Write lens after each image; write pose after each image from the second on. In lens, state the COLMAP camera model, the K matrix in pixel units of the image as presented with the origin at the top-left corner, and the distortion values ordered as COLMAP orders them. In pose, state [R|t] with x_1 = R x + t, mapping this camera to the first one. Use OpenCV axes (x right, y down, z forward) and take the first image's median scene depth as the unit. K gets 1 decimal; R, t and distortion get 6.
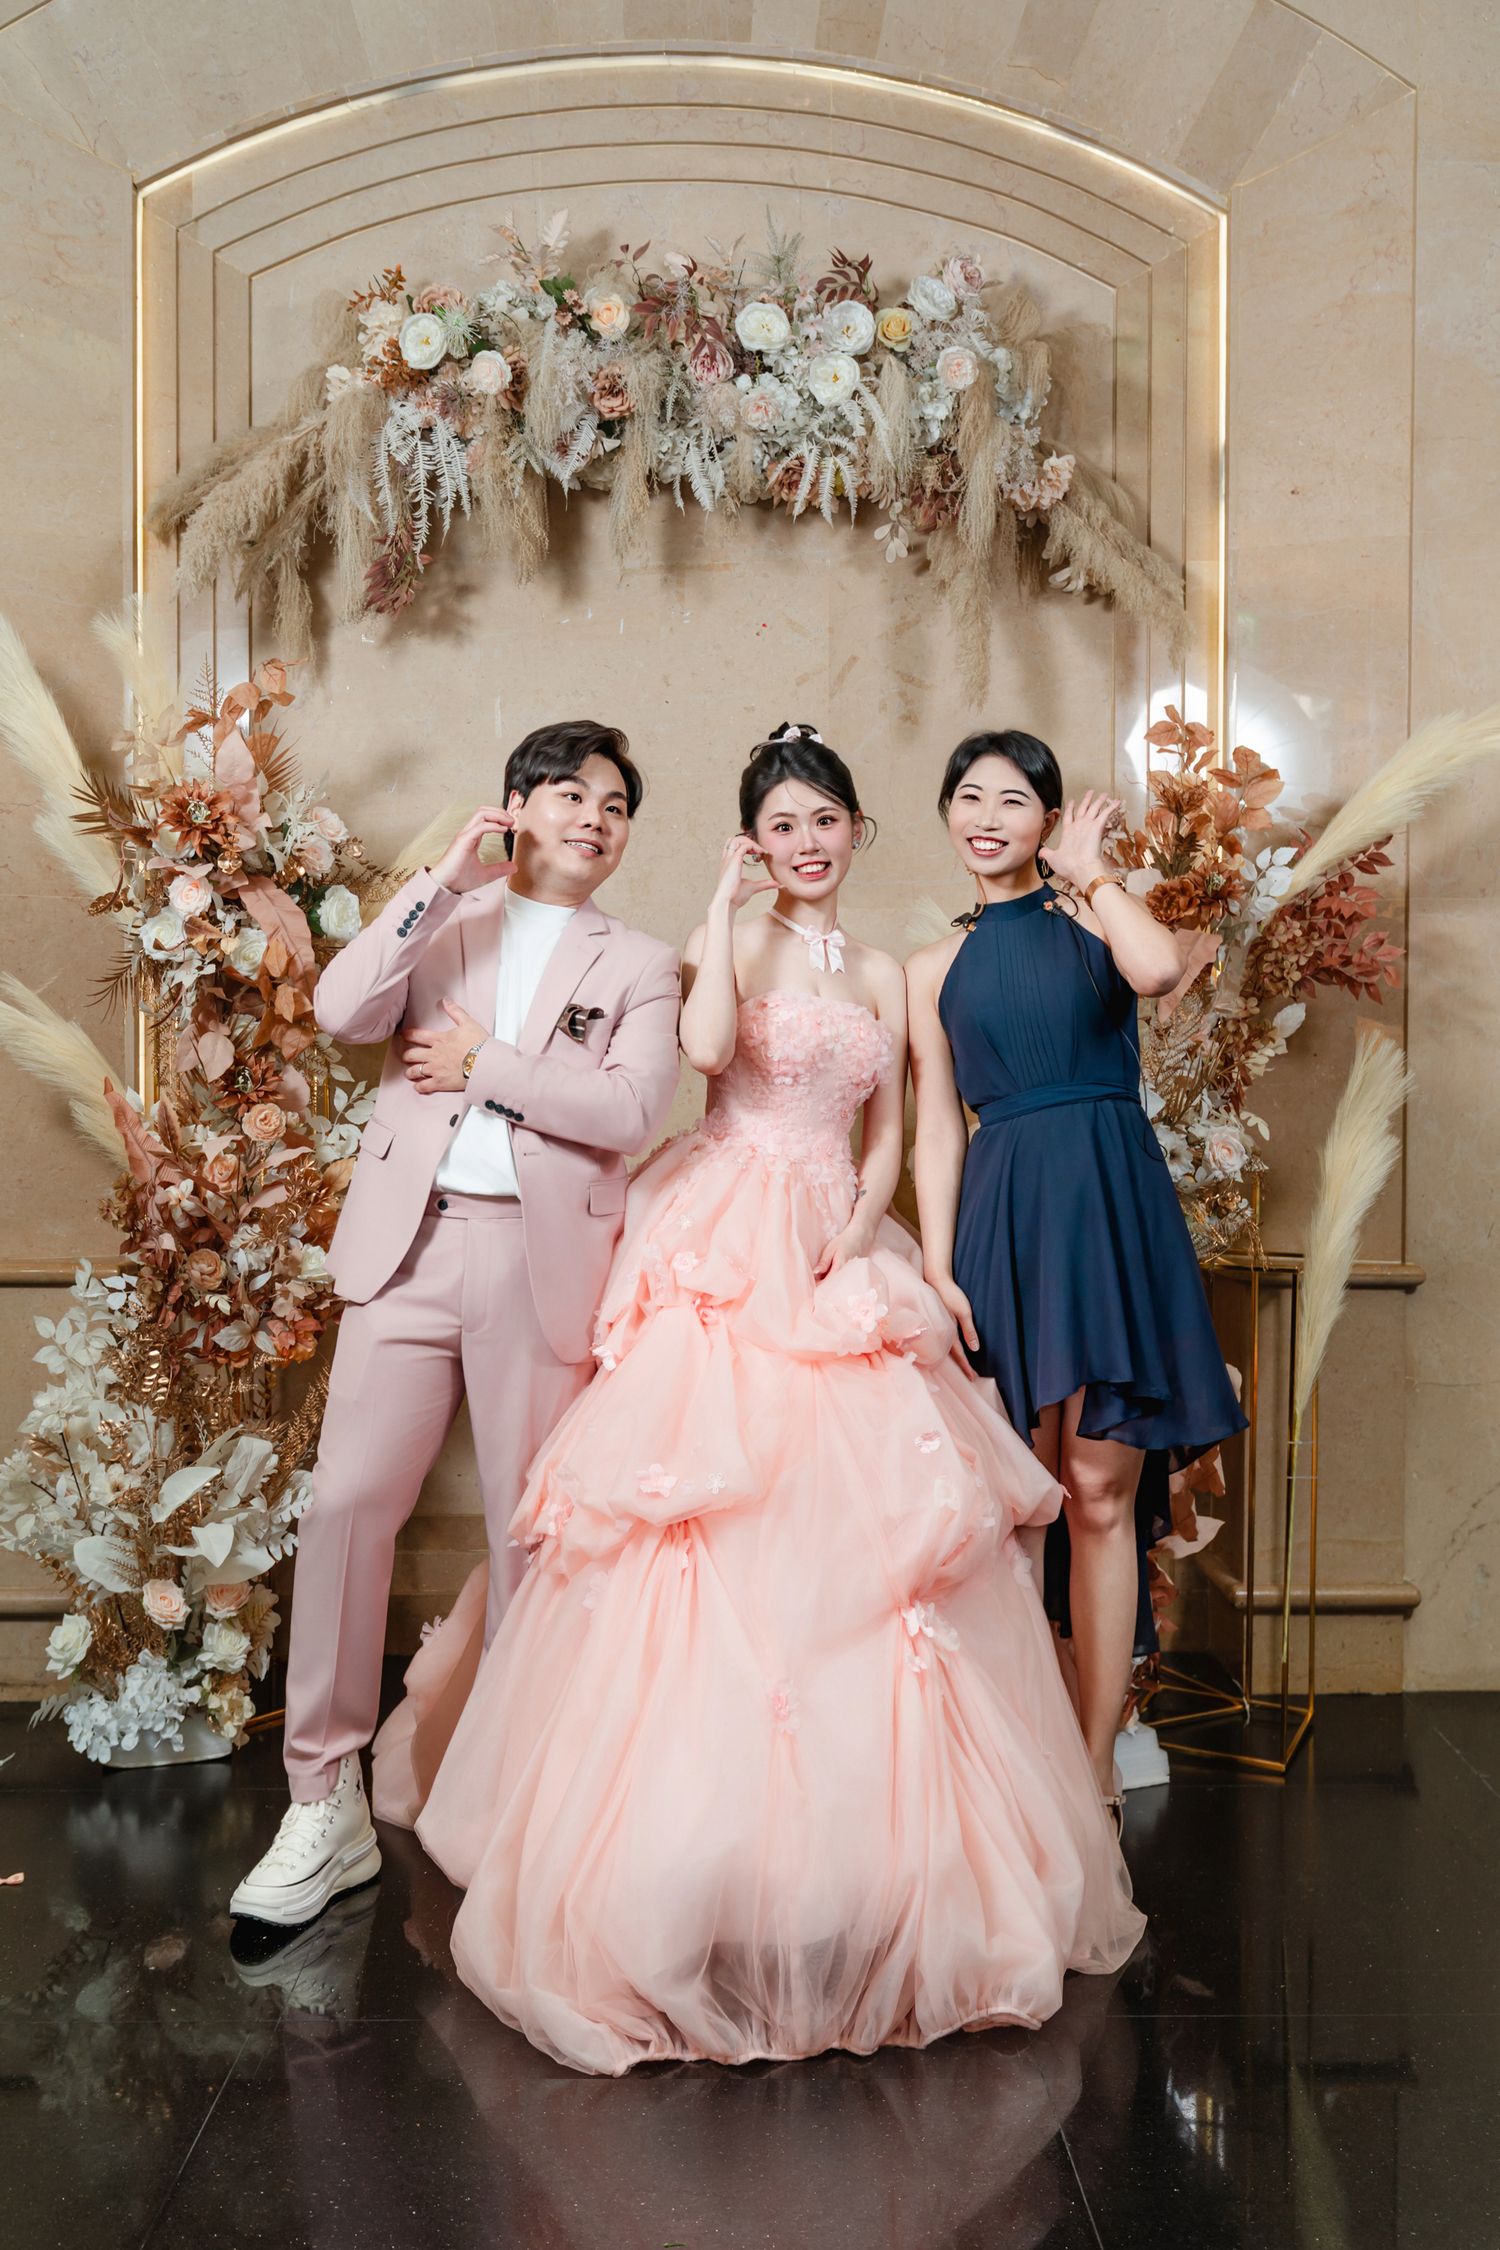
lens RADIAL K [[2152.7, 0, 742.5], [0, 2152.7, 1145.0], [0, 0, 1]] dist [0.000582, 0.009715]
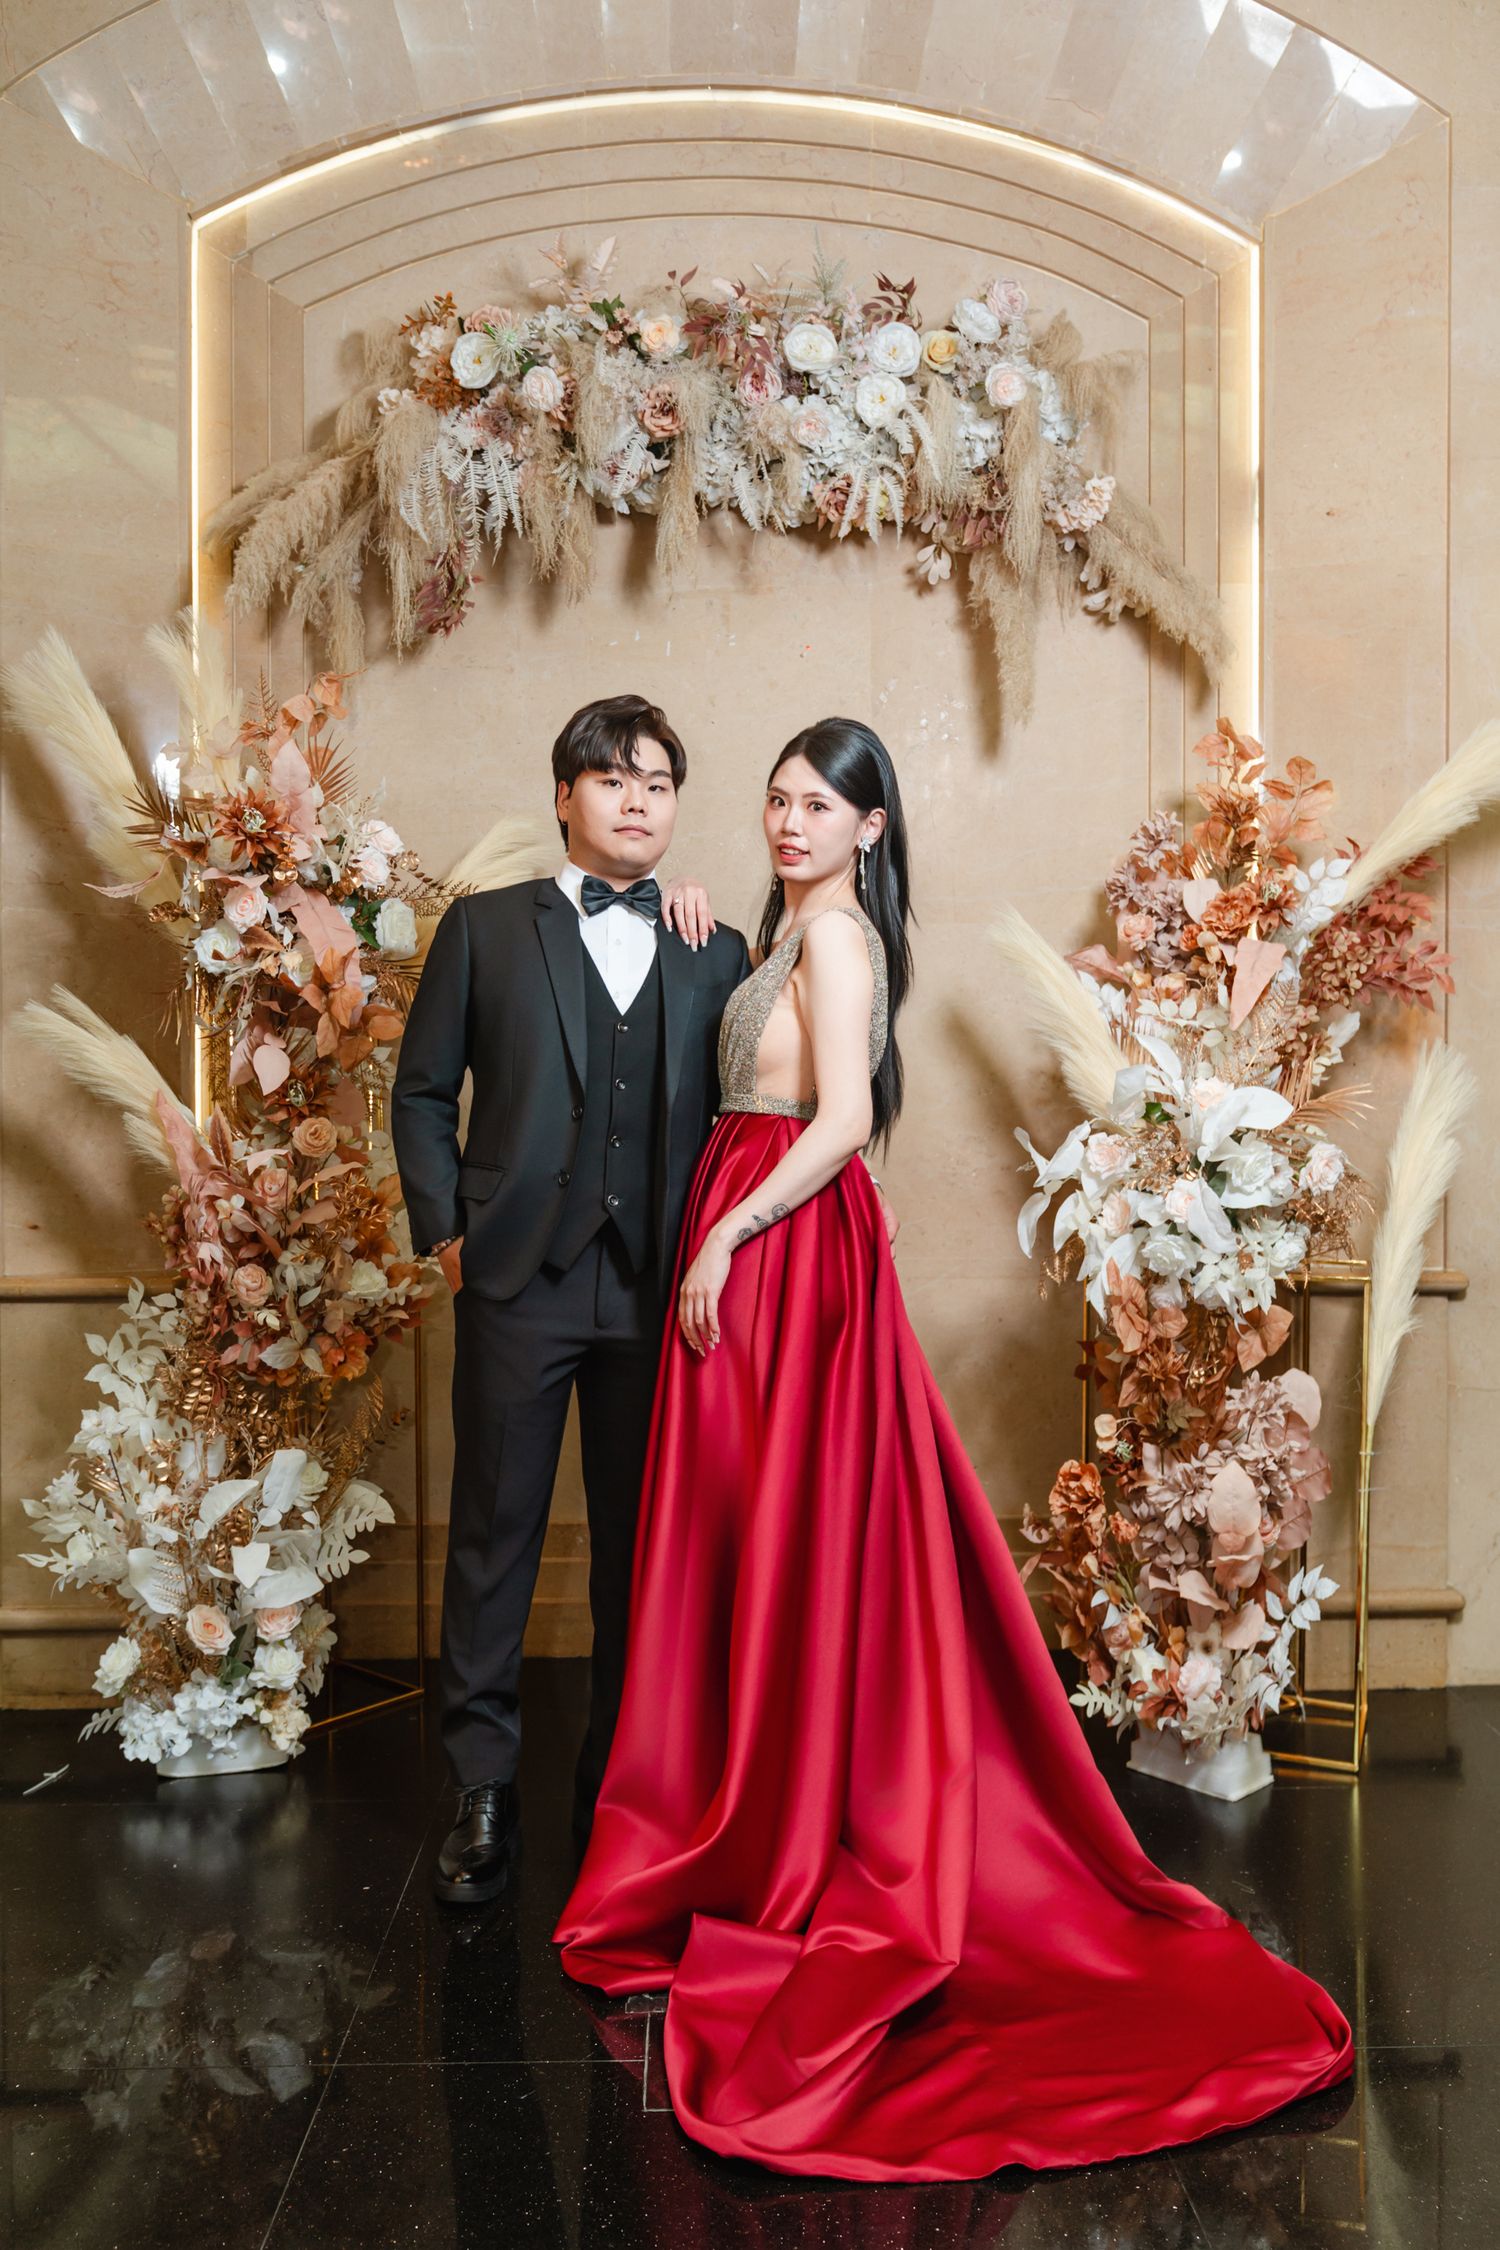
lens RADIAL K [[1781.6, 0, 750.0], [0, 1781.6, 1125.0], [0, 0, 1]] dist [0.001585, 0.002488]
pose [[0.999908, -0.004430, 0.012795, -0.031102], [0.004585, 0.999917, -0.012081, -0.004587], [-0.012740, 0.012139, 0.999845, 0.165754]]
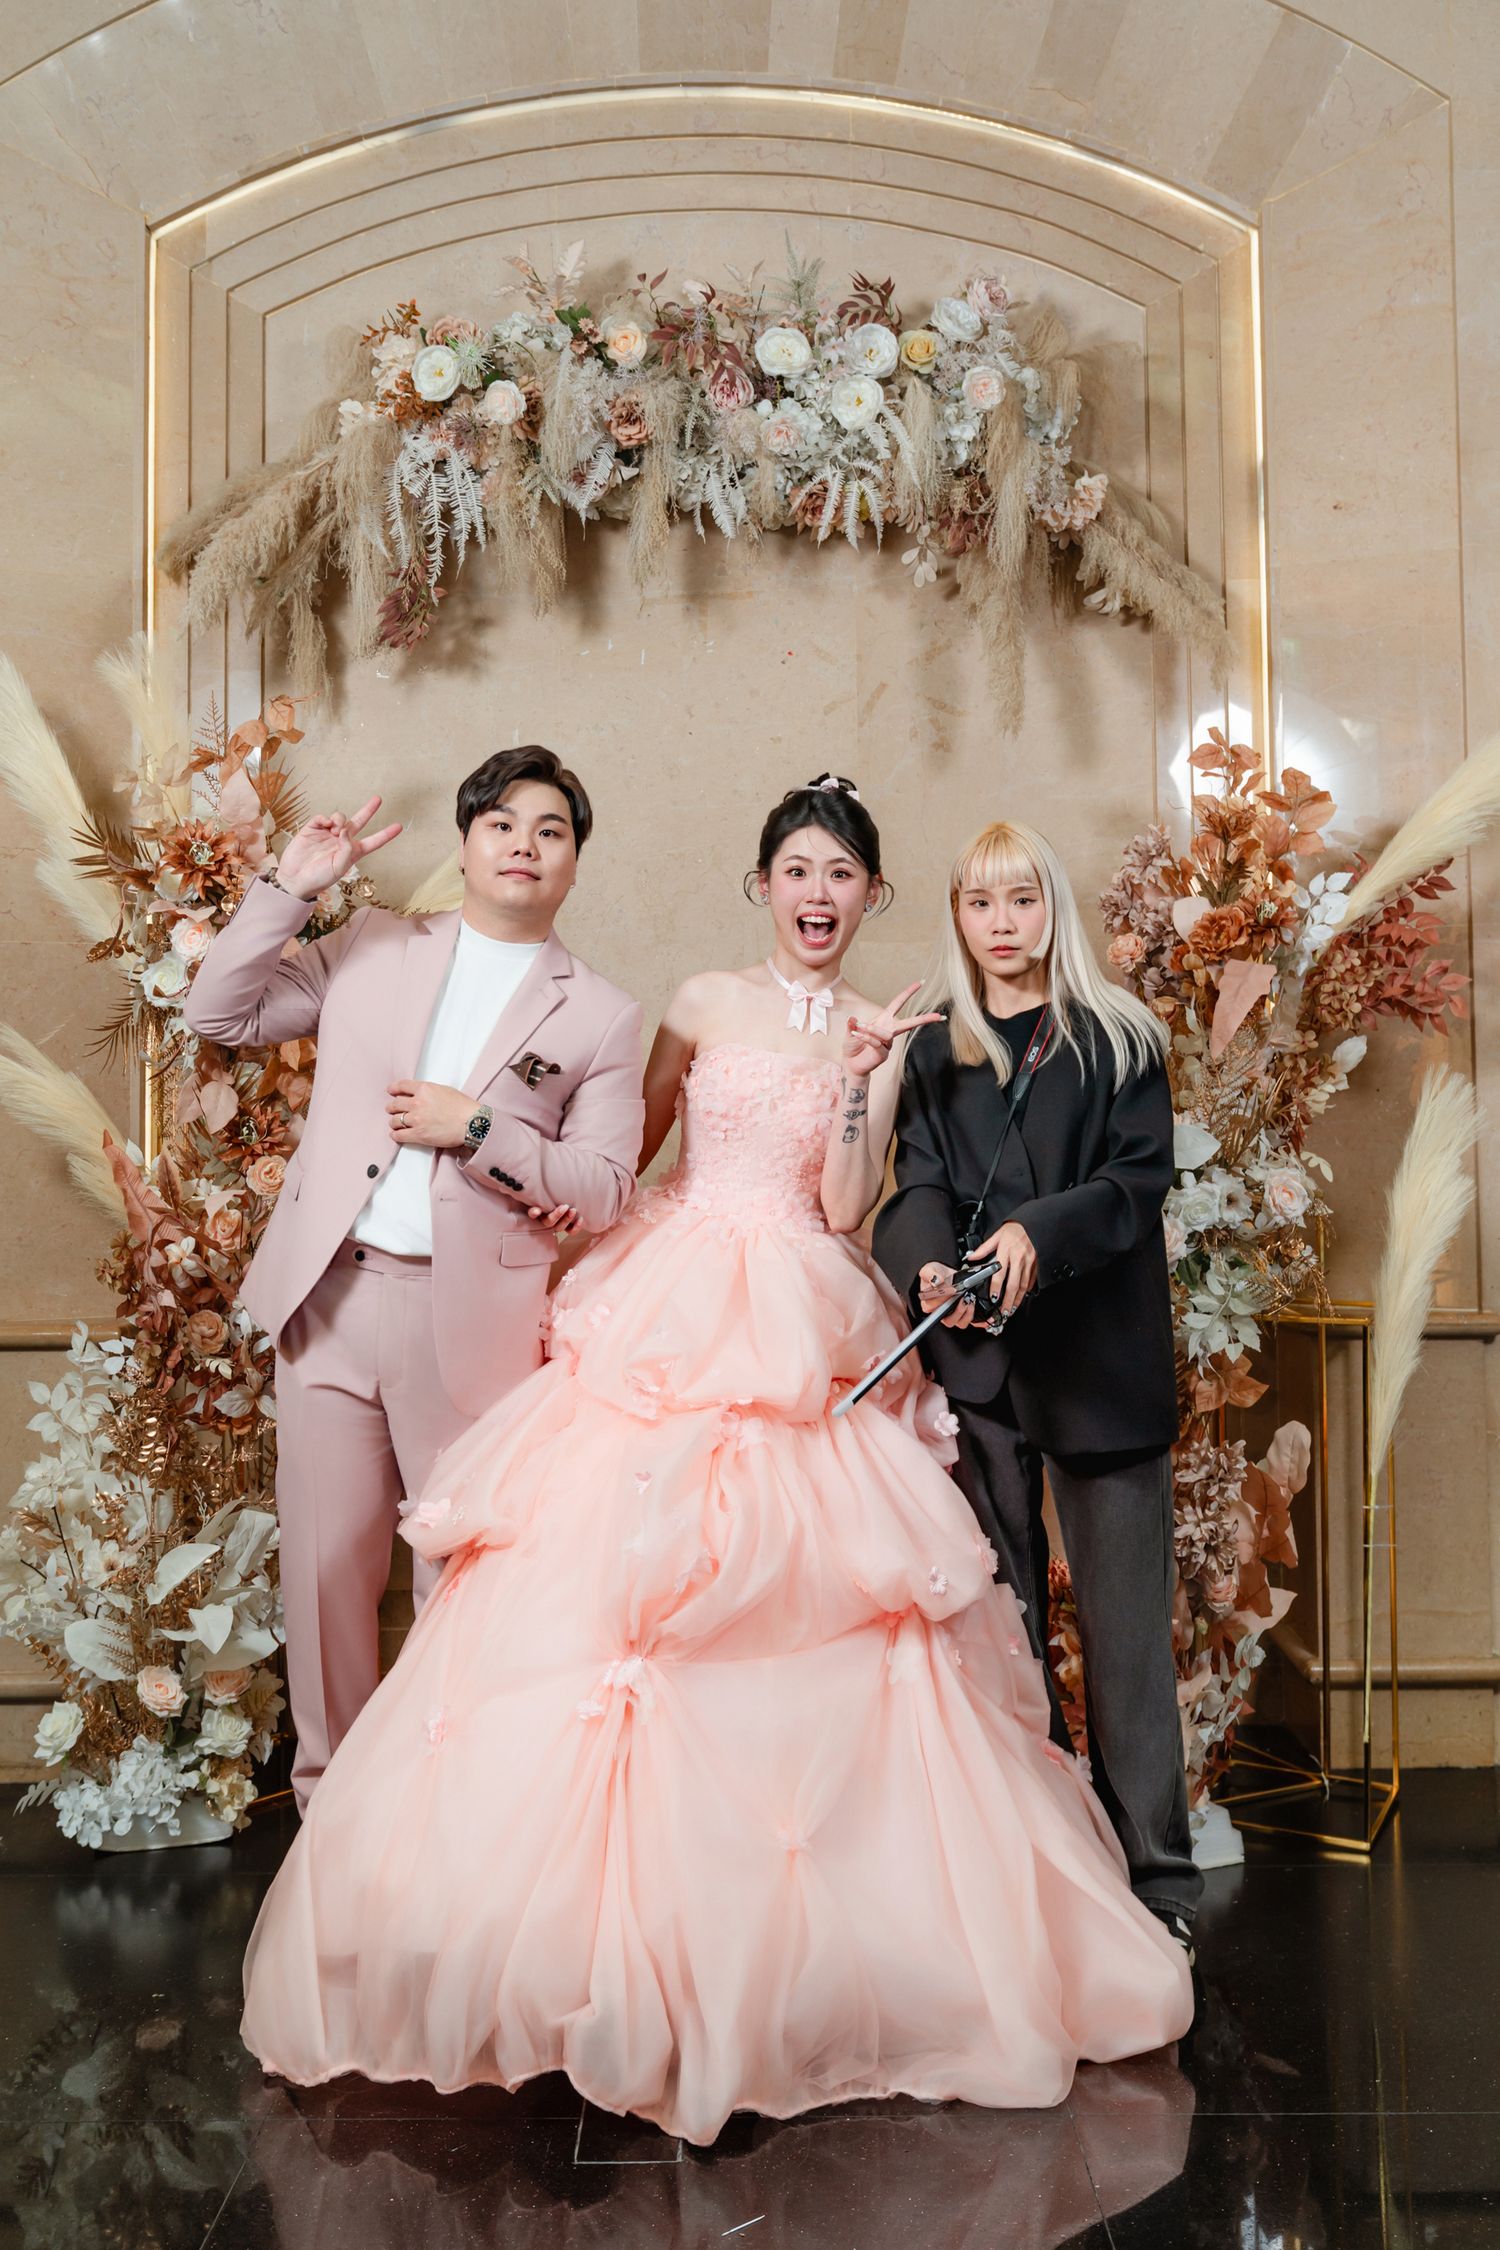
lens RADIAL K [[2171.8, 0, 729.9], [0, 2171.8, 1022.9], [0, 0, 1]] dist [0.004854, 0.000028]
pose [[0.999568, -0.013298, -0.026207, 0.006965], [0.011350, 0.997258, -0.073125, -0.004725], [0.027108, 0.072796, 0.996978, 0.039265]]
